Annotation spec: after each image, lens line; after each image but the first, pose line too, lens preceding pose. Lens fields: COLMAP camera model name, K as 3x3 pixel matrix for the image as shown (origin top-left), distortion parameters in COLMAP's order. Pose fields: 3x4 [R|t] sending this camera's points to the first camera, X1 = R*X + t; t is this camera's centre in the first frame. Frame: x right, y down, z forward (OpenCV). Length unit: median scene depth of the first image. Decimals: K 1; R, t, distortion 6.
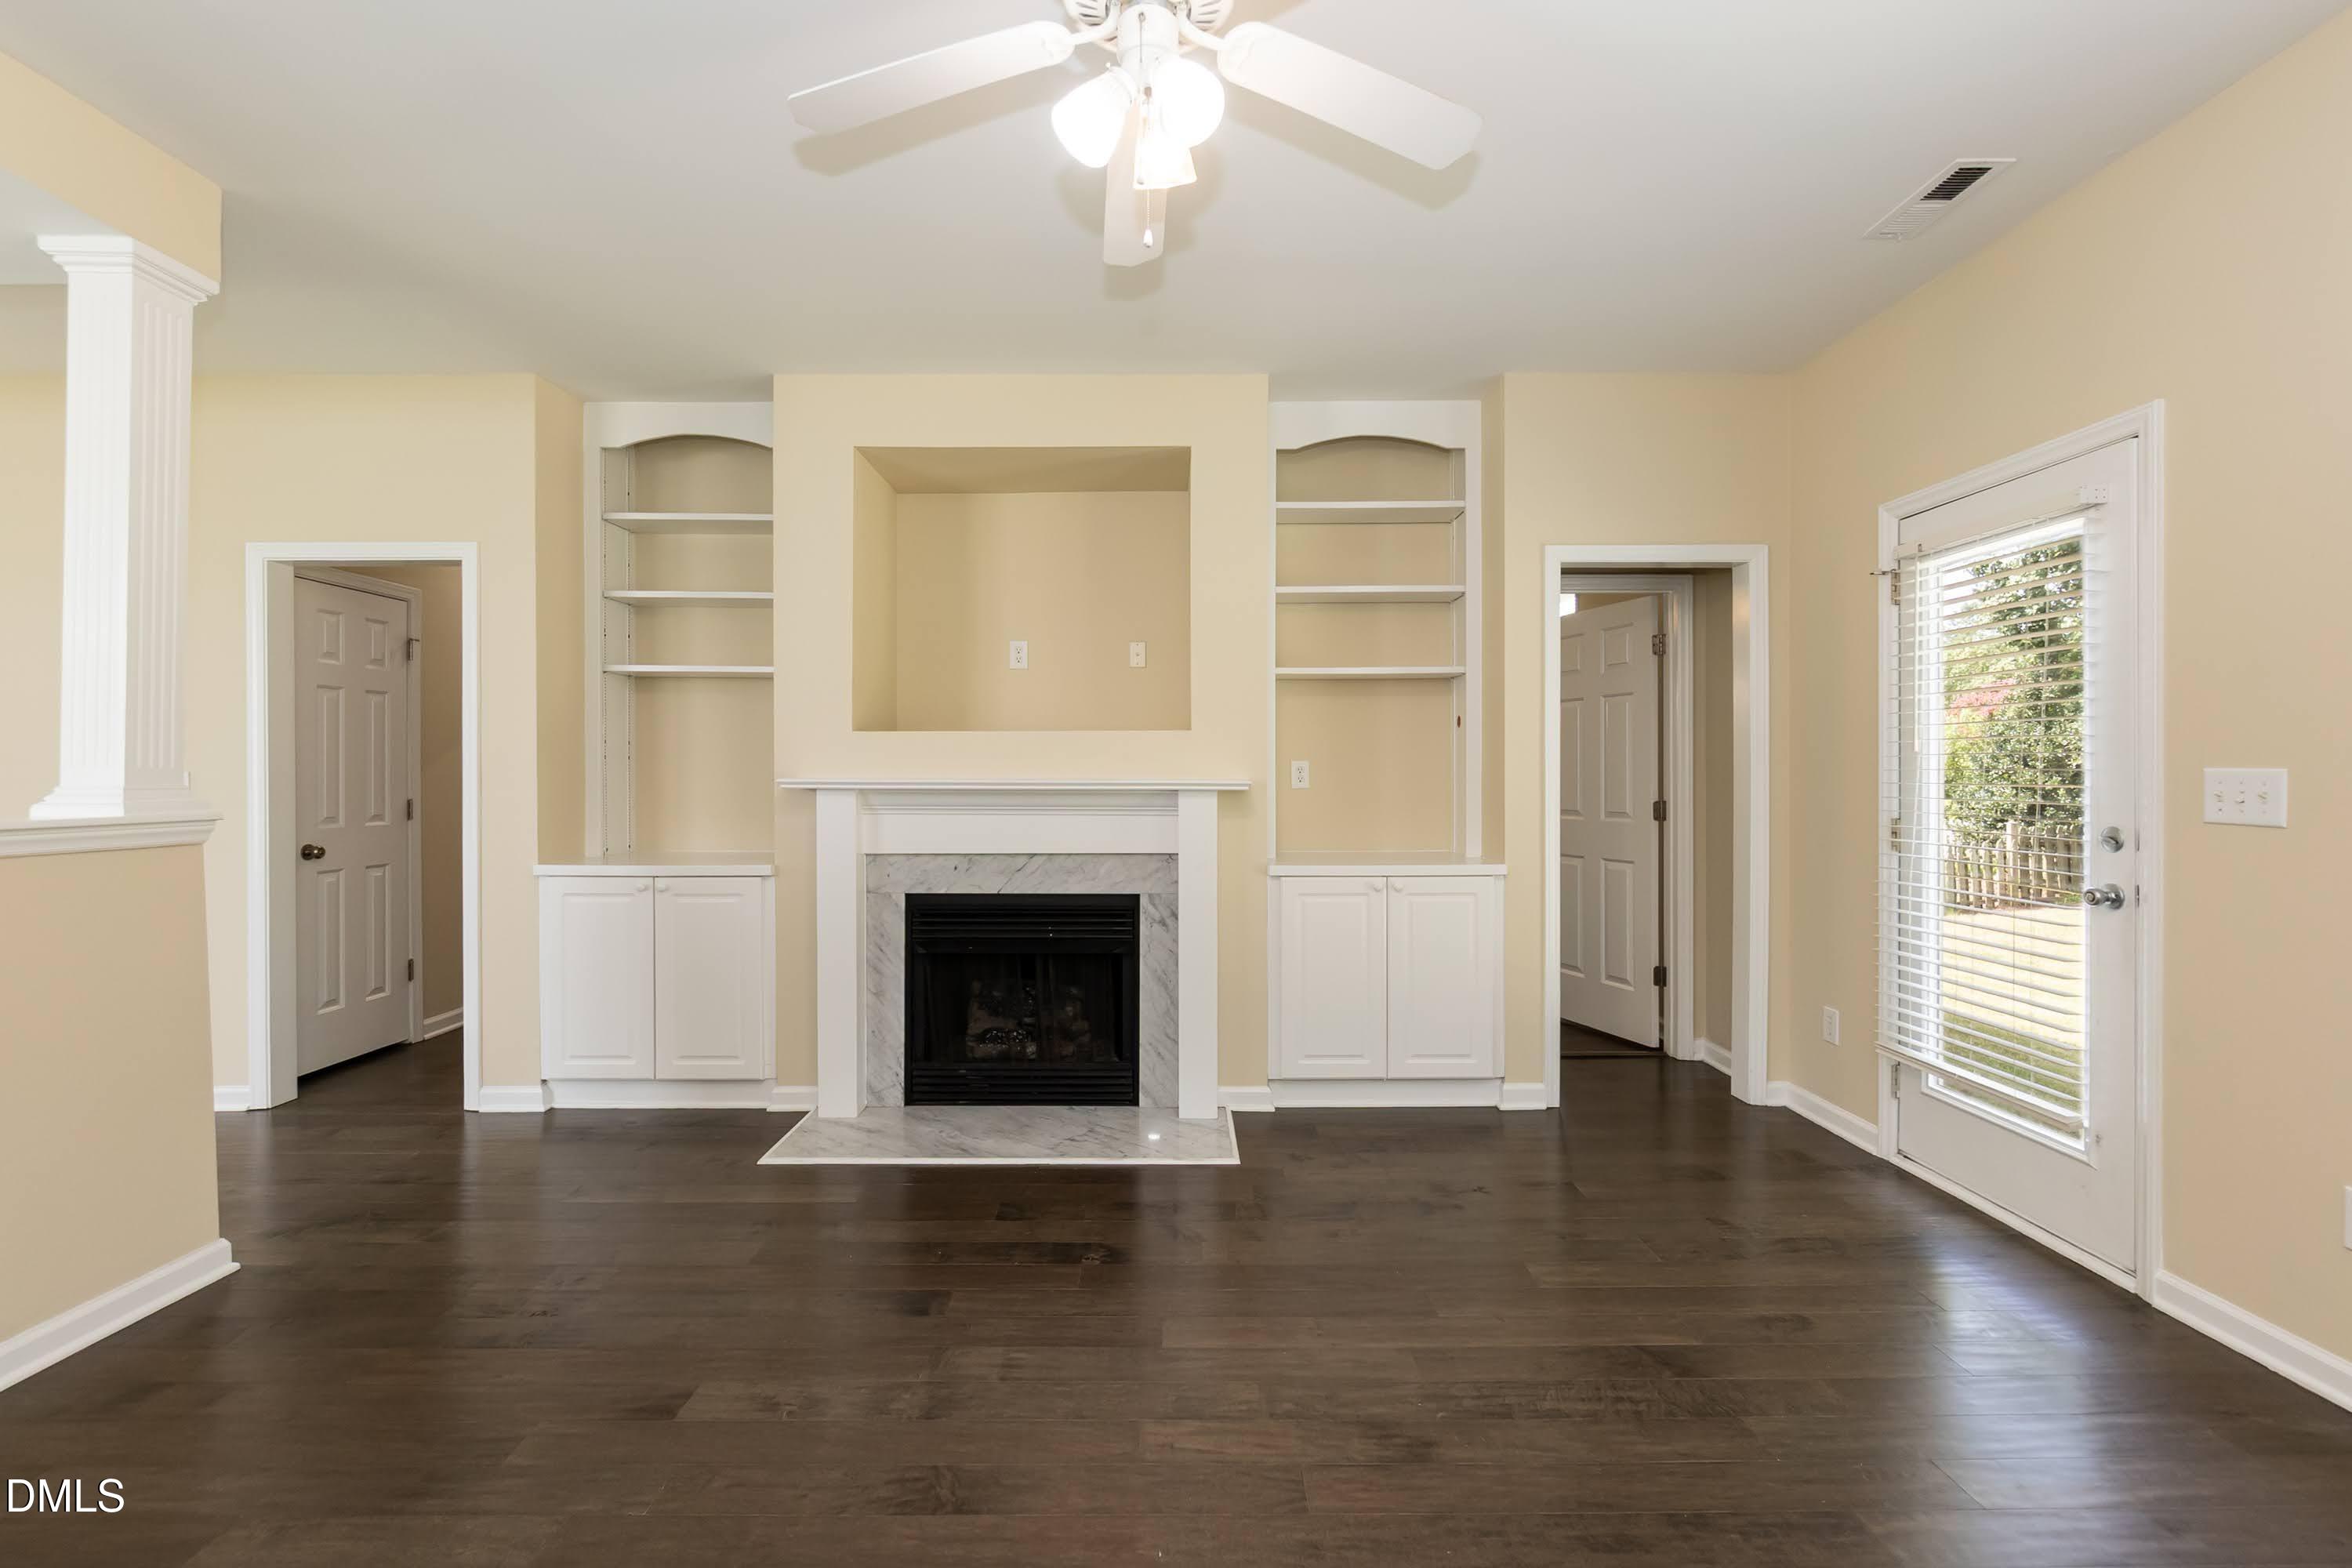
lens RADIAL K [[1029.6, 0, 1176.0], [0, 1029.6, 784.0], [0, 0, 1]] dist [-0.001209, -0.000300]
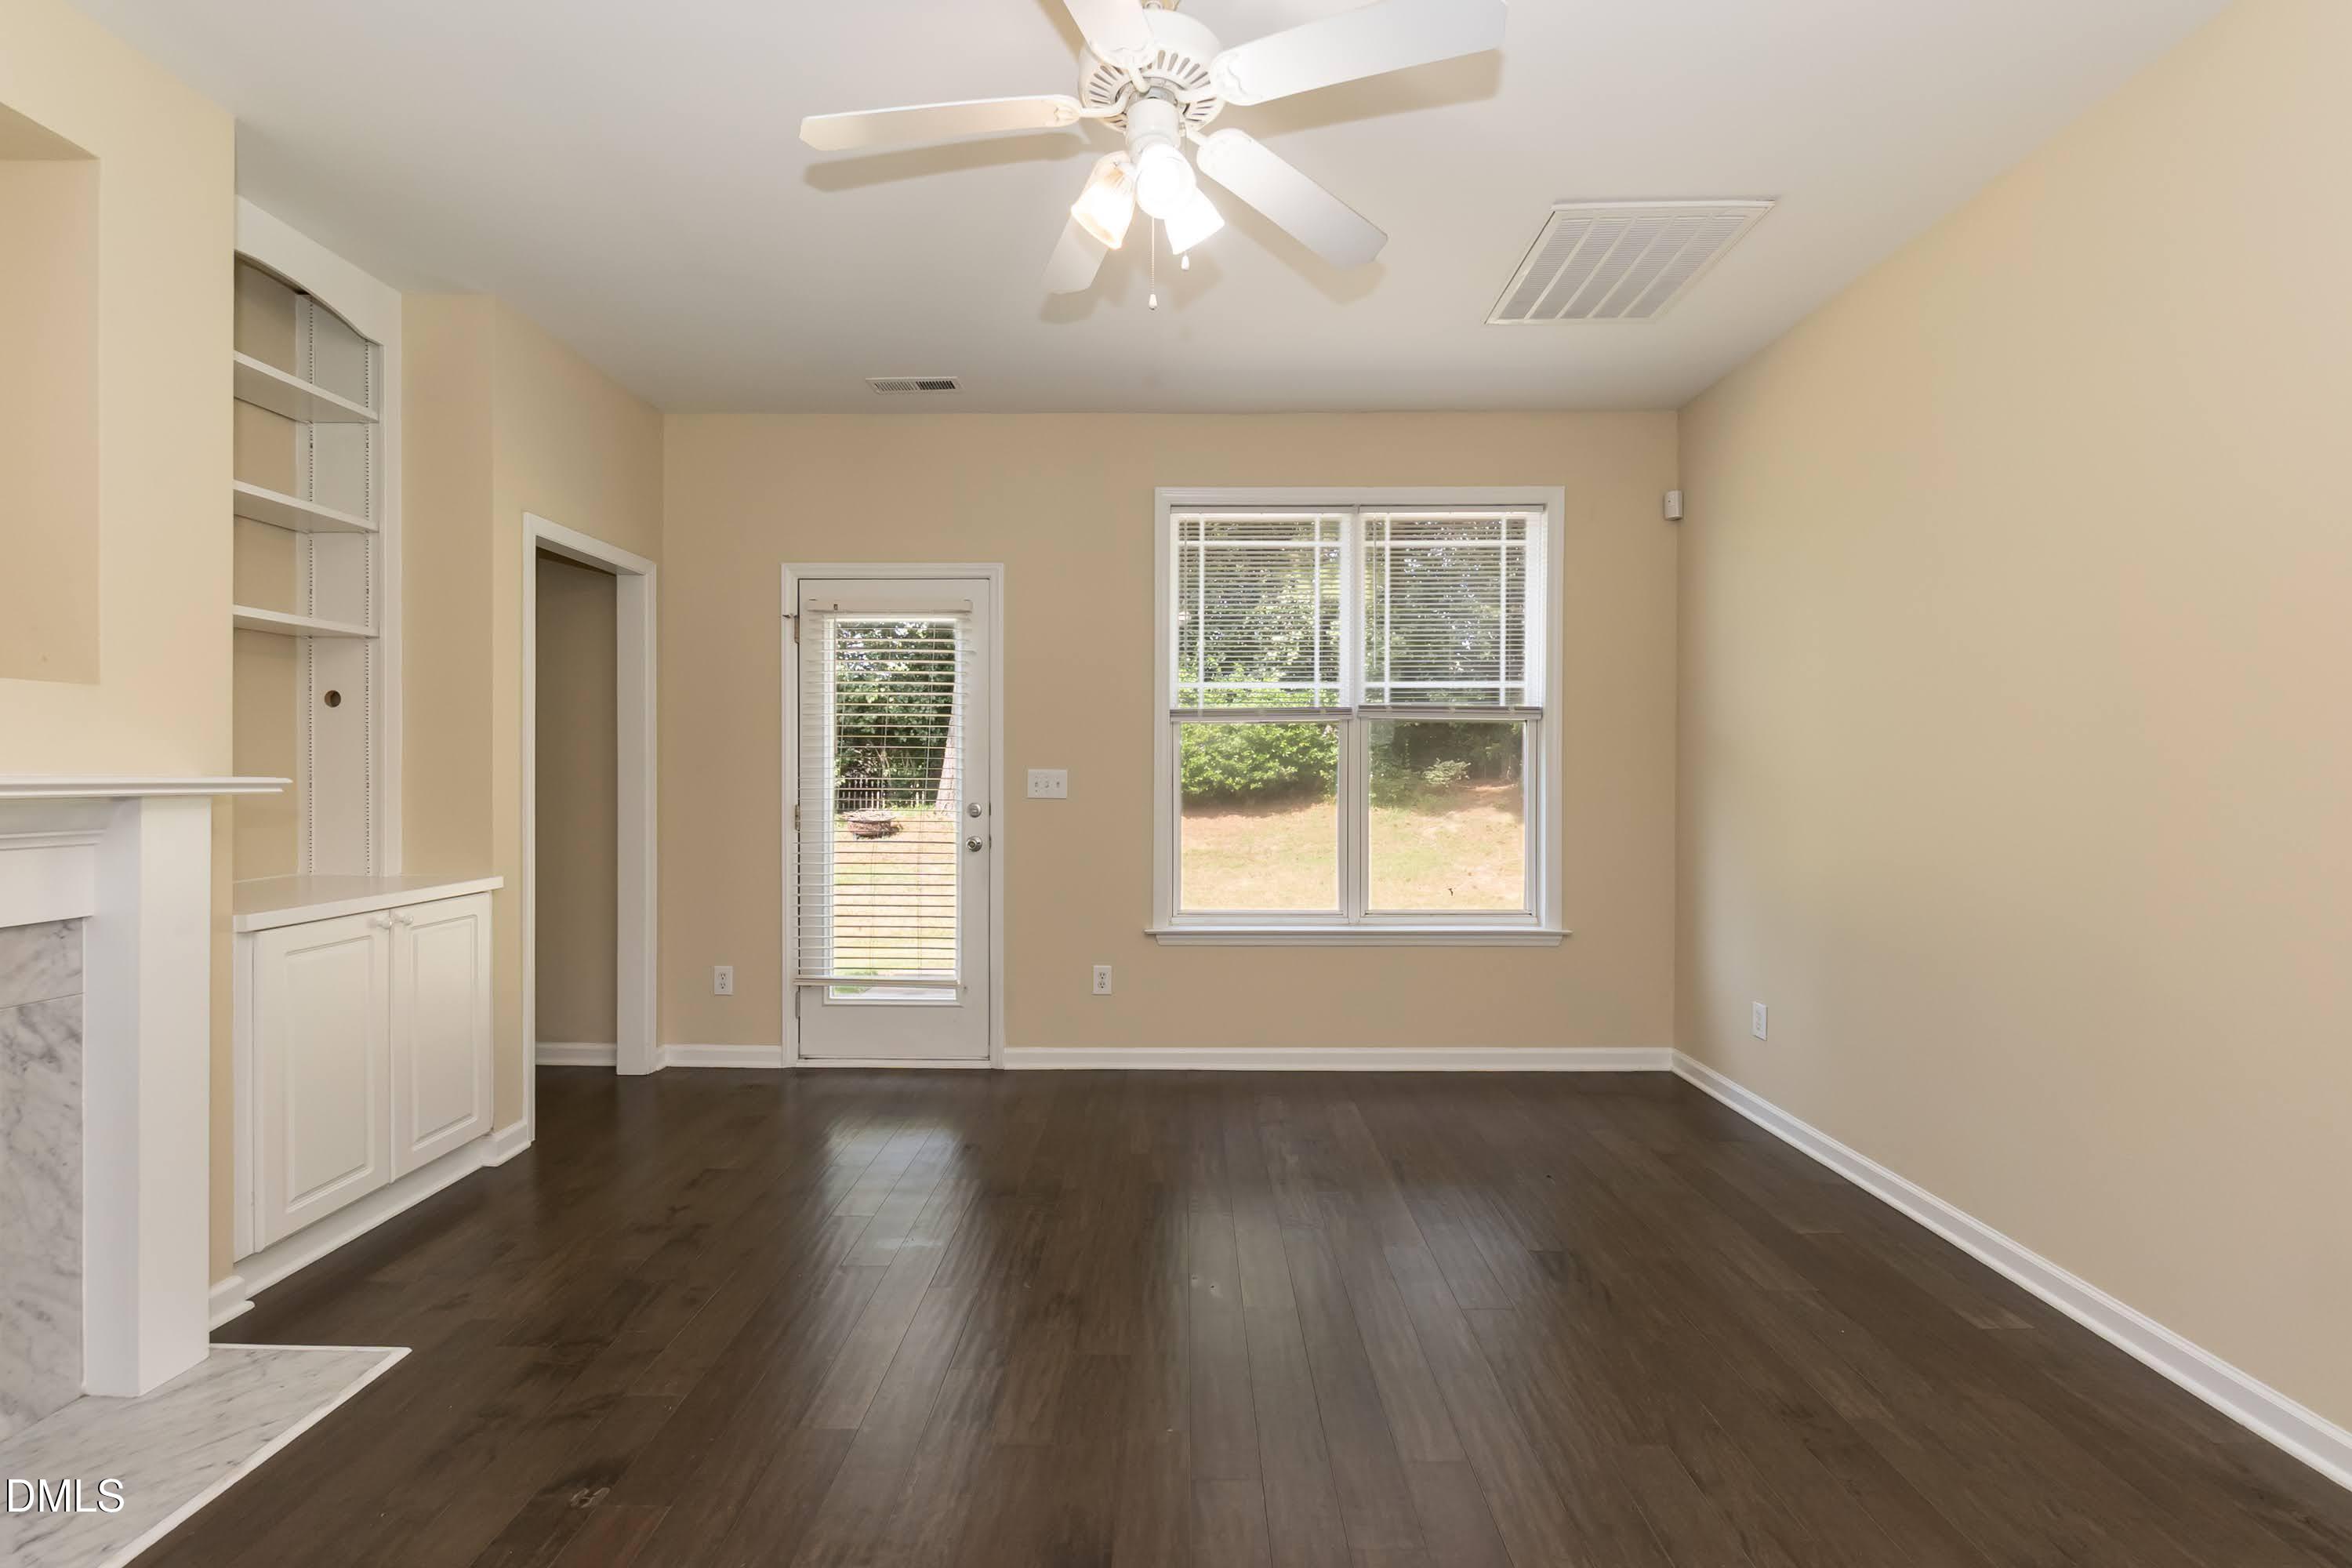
lens RADIAL K [[1038.4, 0, 1176.0], [0, 1038.4, 784.0], [0, 0, 1]] dist [-0.001704, -0.000227]
pose [[-0.002144, -0.009703, 0.999951, -0.536267], [0.006187, 0.999934, 0.009716, -0.002419], [-0.999979, 0.006207, -0.002083, 0.443079]]
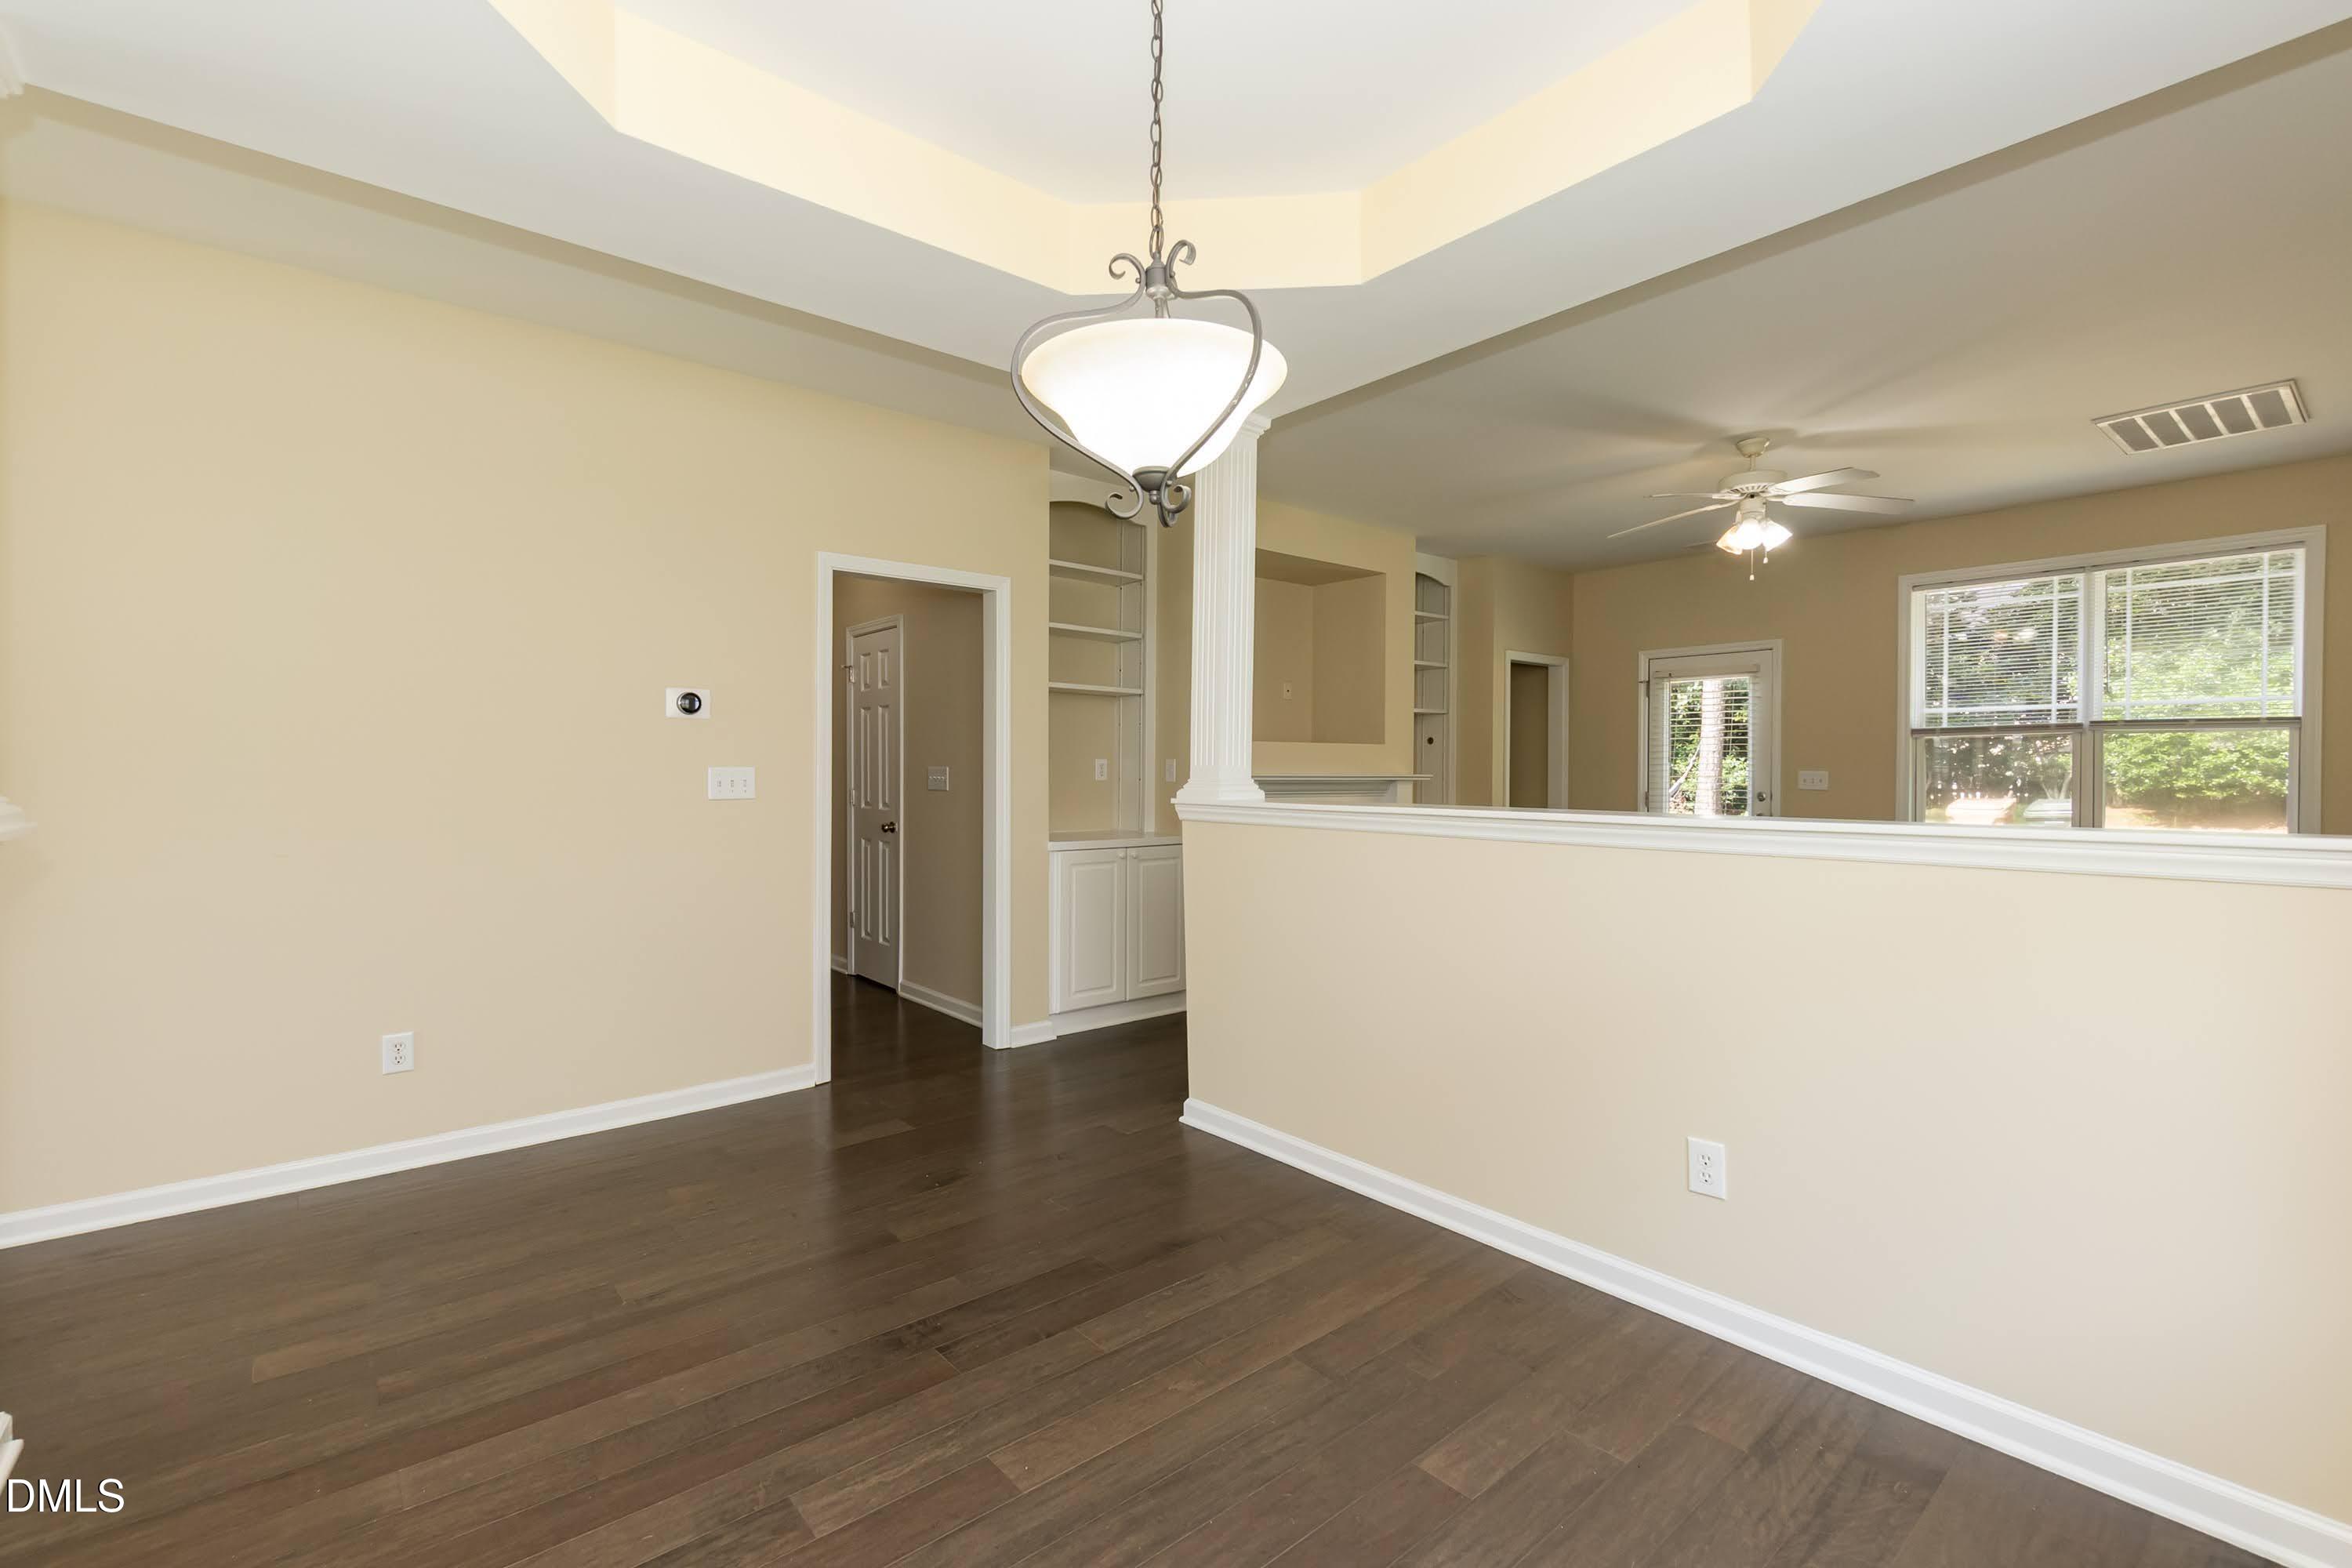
lens RADIAL K [[1017.6, 0, 1121.2], [0, 1017.6, 784.1], [0, 0, 1]] dist [-0.029003, 0.000206]
pose [[0.784389, -0.005402, 0.620246, -1.343357], [0.001838, 0.999978, 0.006385, 0.000468], [-0.620267, -0.003869, 0.784381, -0.016510]]
